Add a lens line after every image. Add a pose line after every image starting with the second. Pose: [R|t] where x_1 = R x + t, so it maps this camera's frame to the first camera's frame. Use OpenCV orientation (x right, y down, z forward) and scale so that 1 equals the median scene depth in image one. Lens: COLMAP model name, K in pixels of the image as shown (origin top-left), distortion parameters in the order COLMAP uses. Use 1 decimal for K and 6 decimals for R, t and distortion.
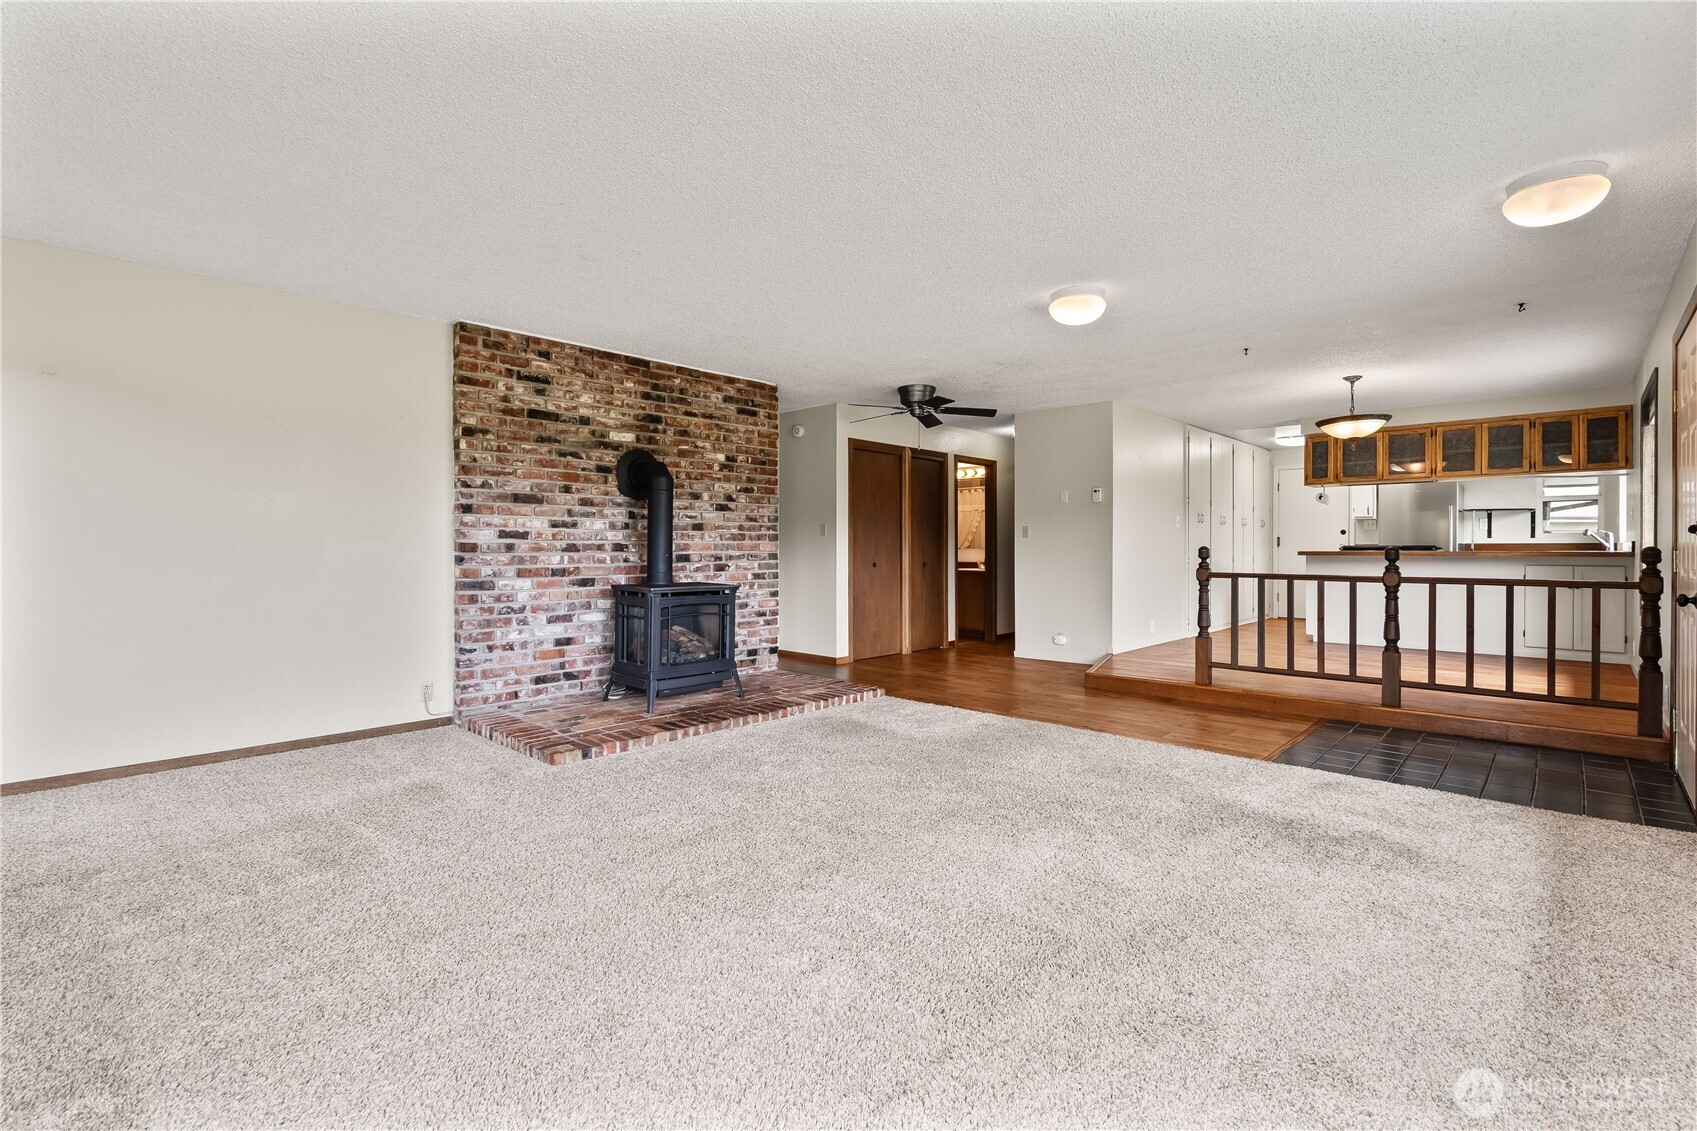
lens RADIAL K [[790.4, 0, 846.8], [0, 790.4, 550.7], [0, 0, 1]] dist [-0.001242, 0.001056]
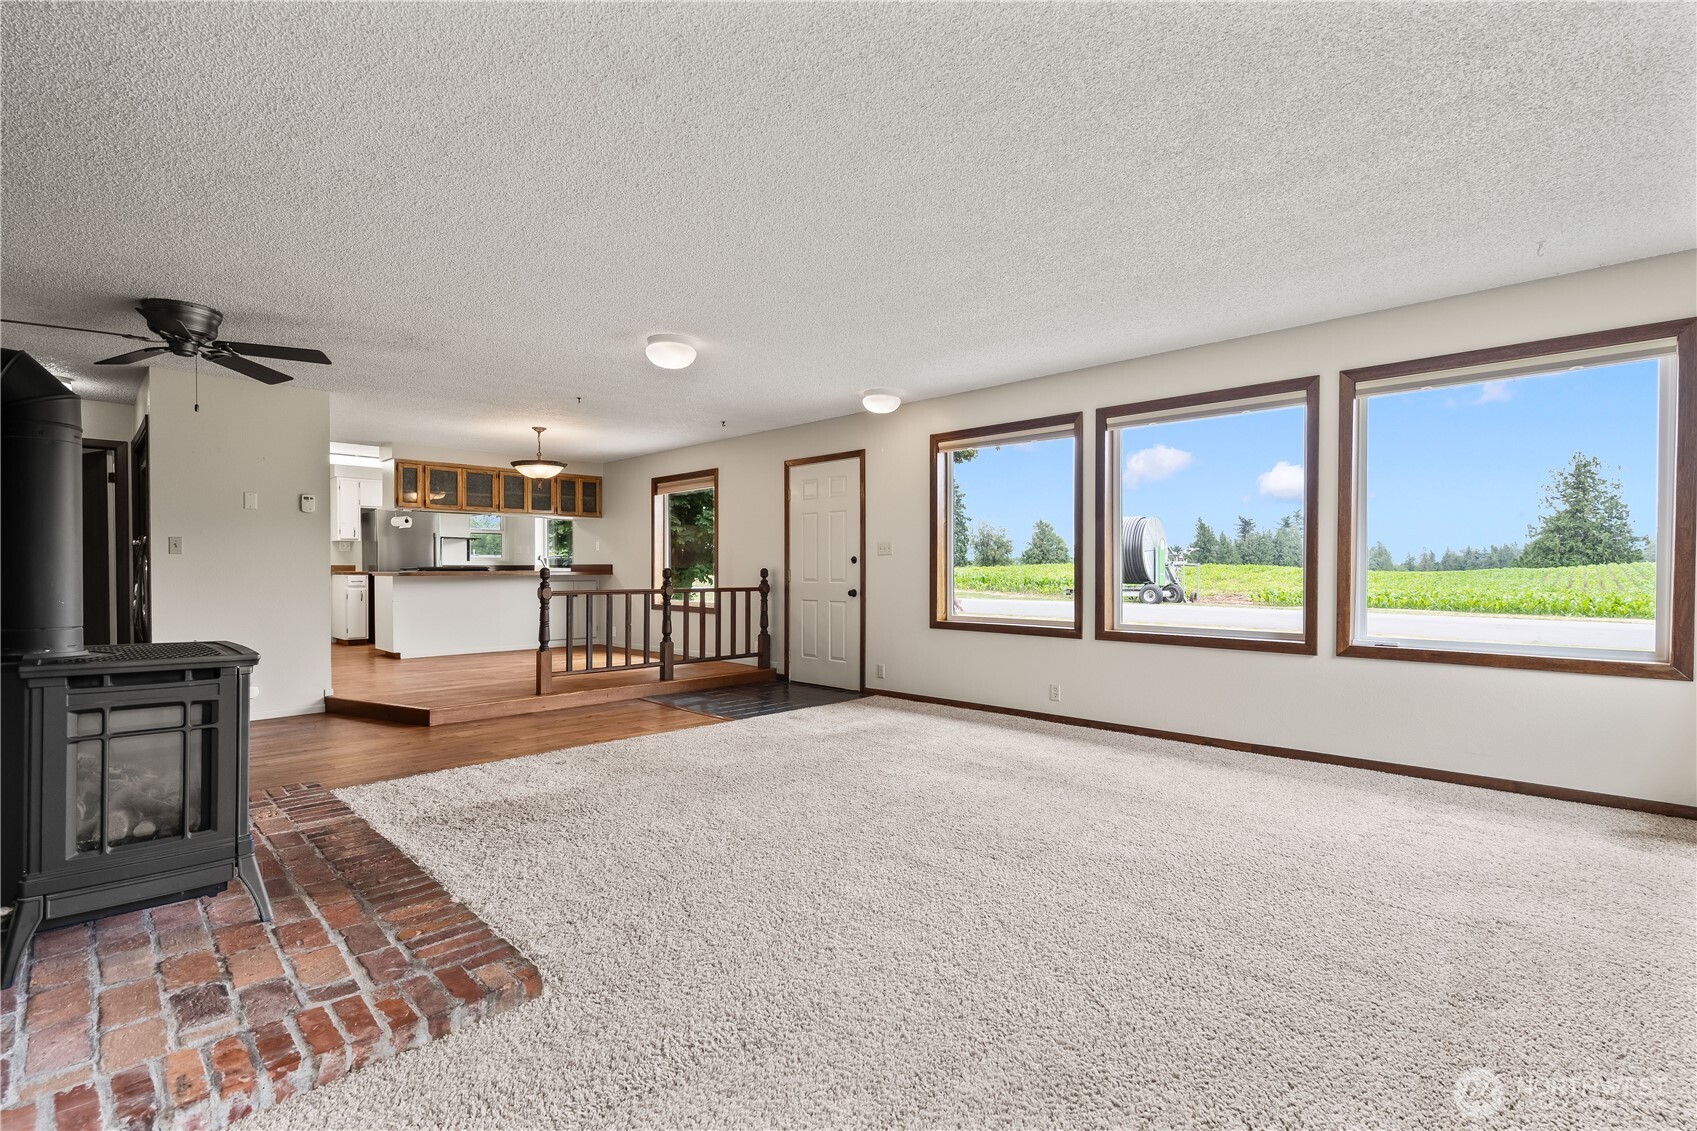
lens RADIAL K [[790.4, 0, 843.3], [0, 790.4, 577.2], [0, 0, 1]] dist [-0.001242, 0.001056]
pose [[0.019444, -0.011432, 0.999746, -0.550164], [0.004129, 0.999927, 0.011353, -0.002351], [-0.999802, 0.003908, 0.019490, 0.493300]]
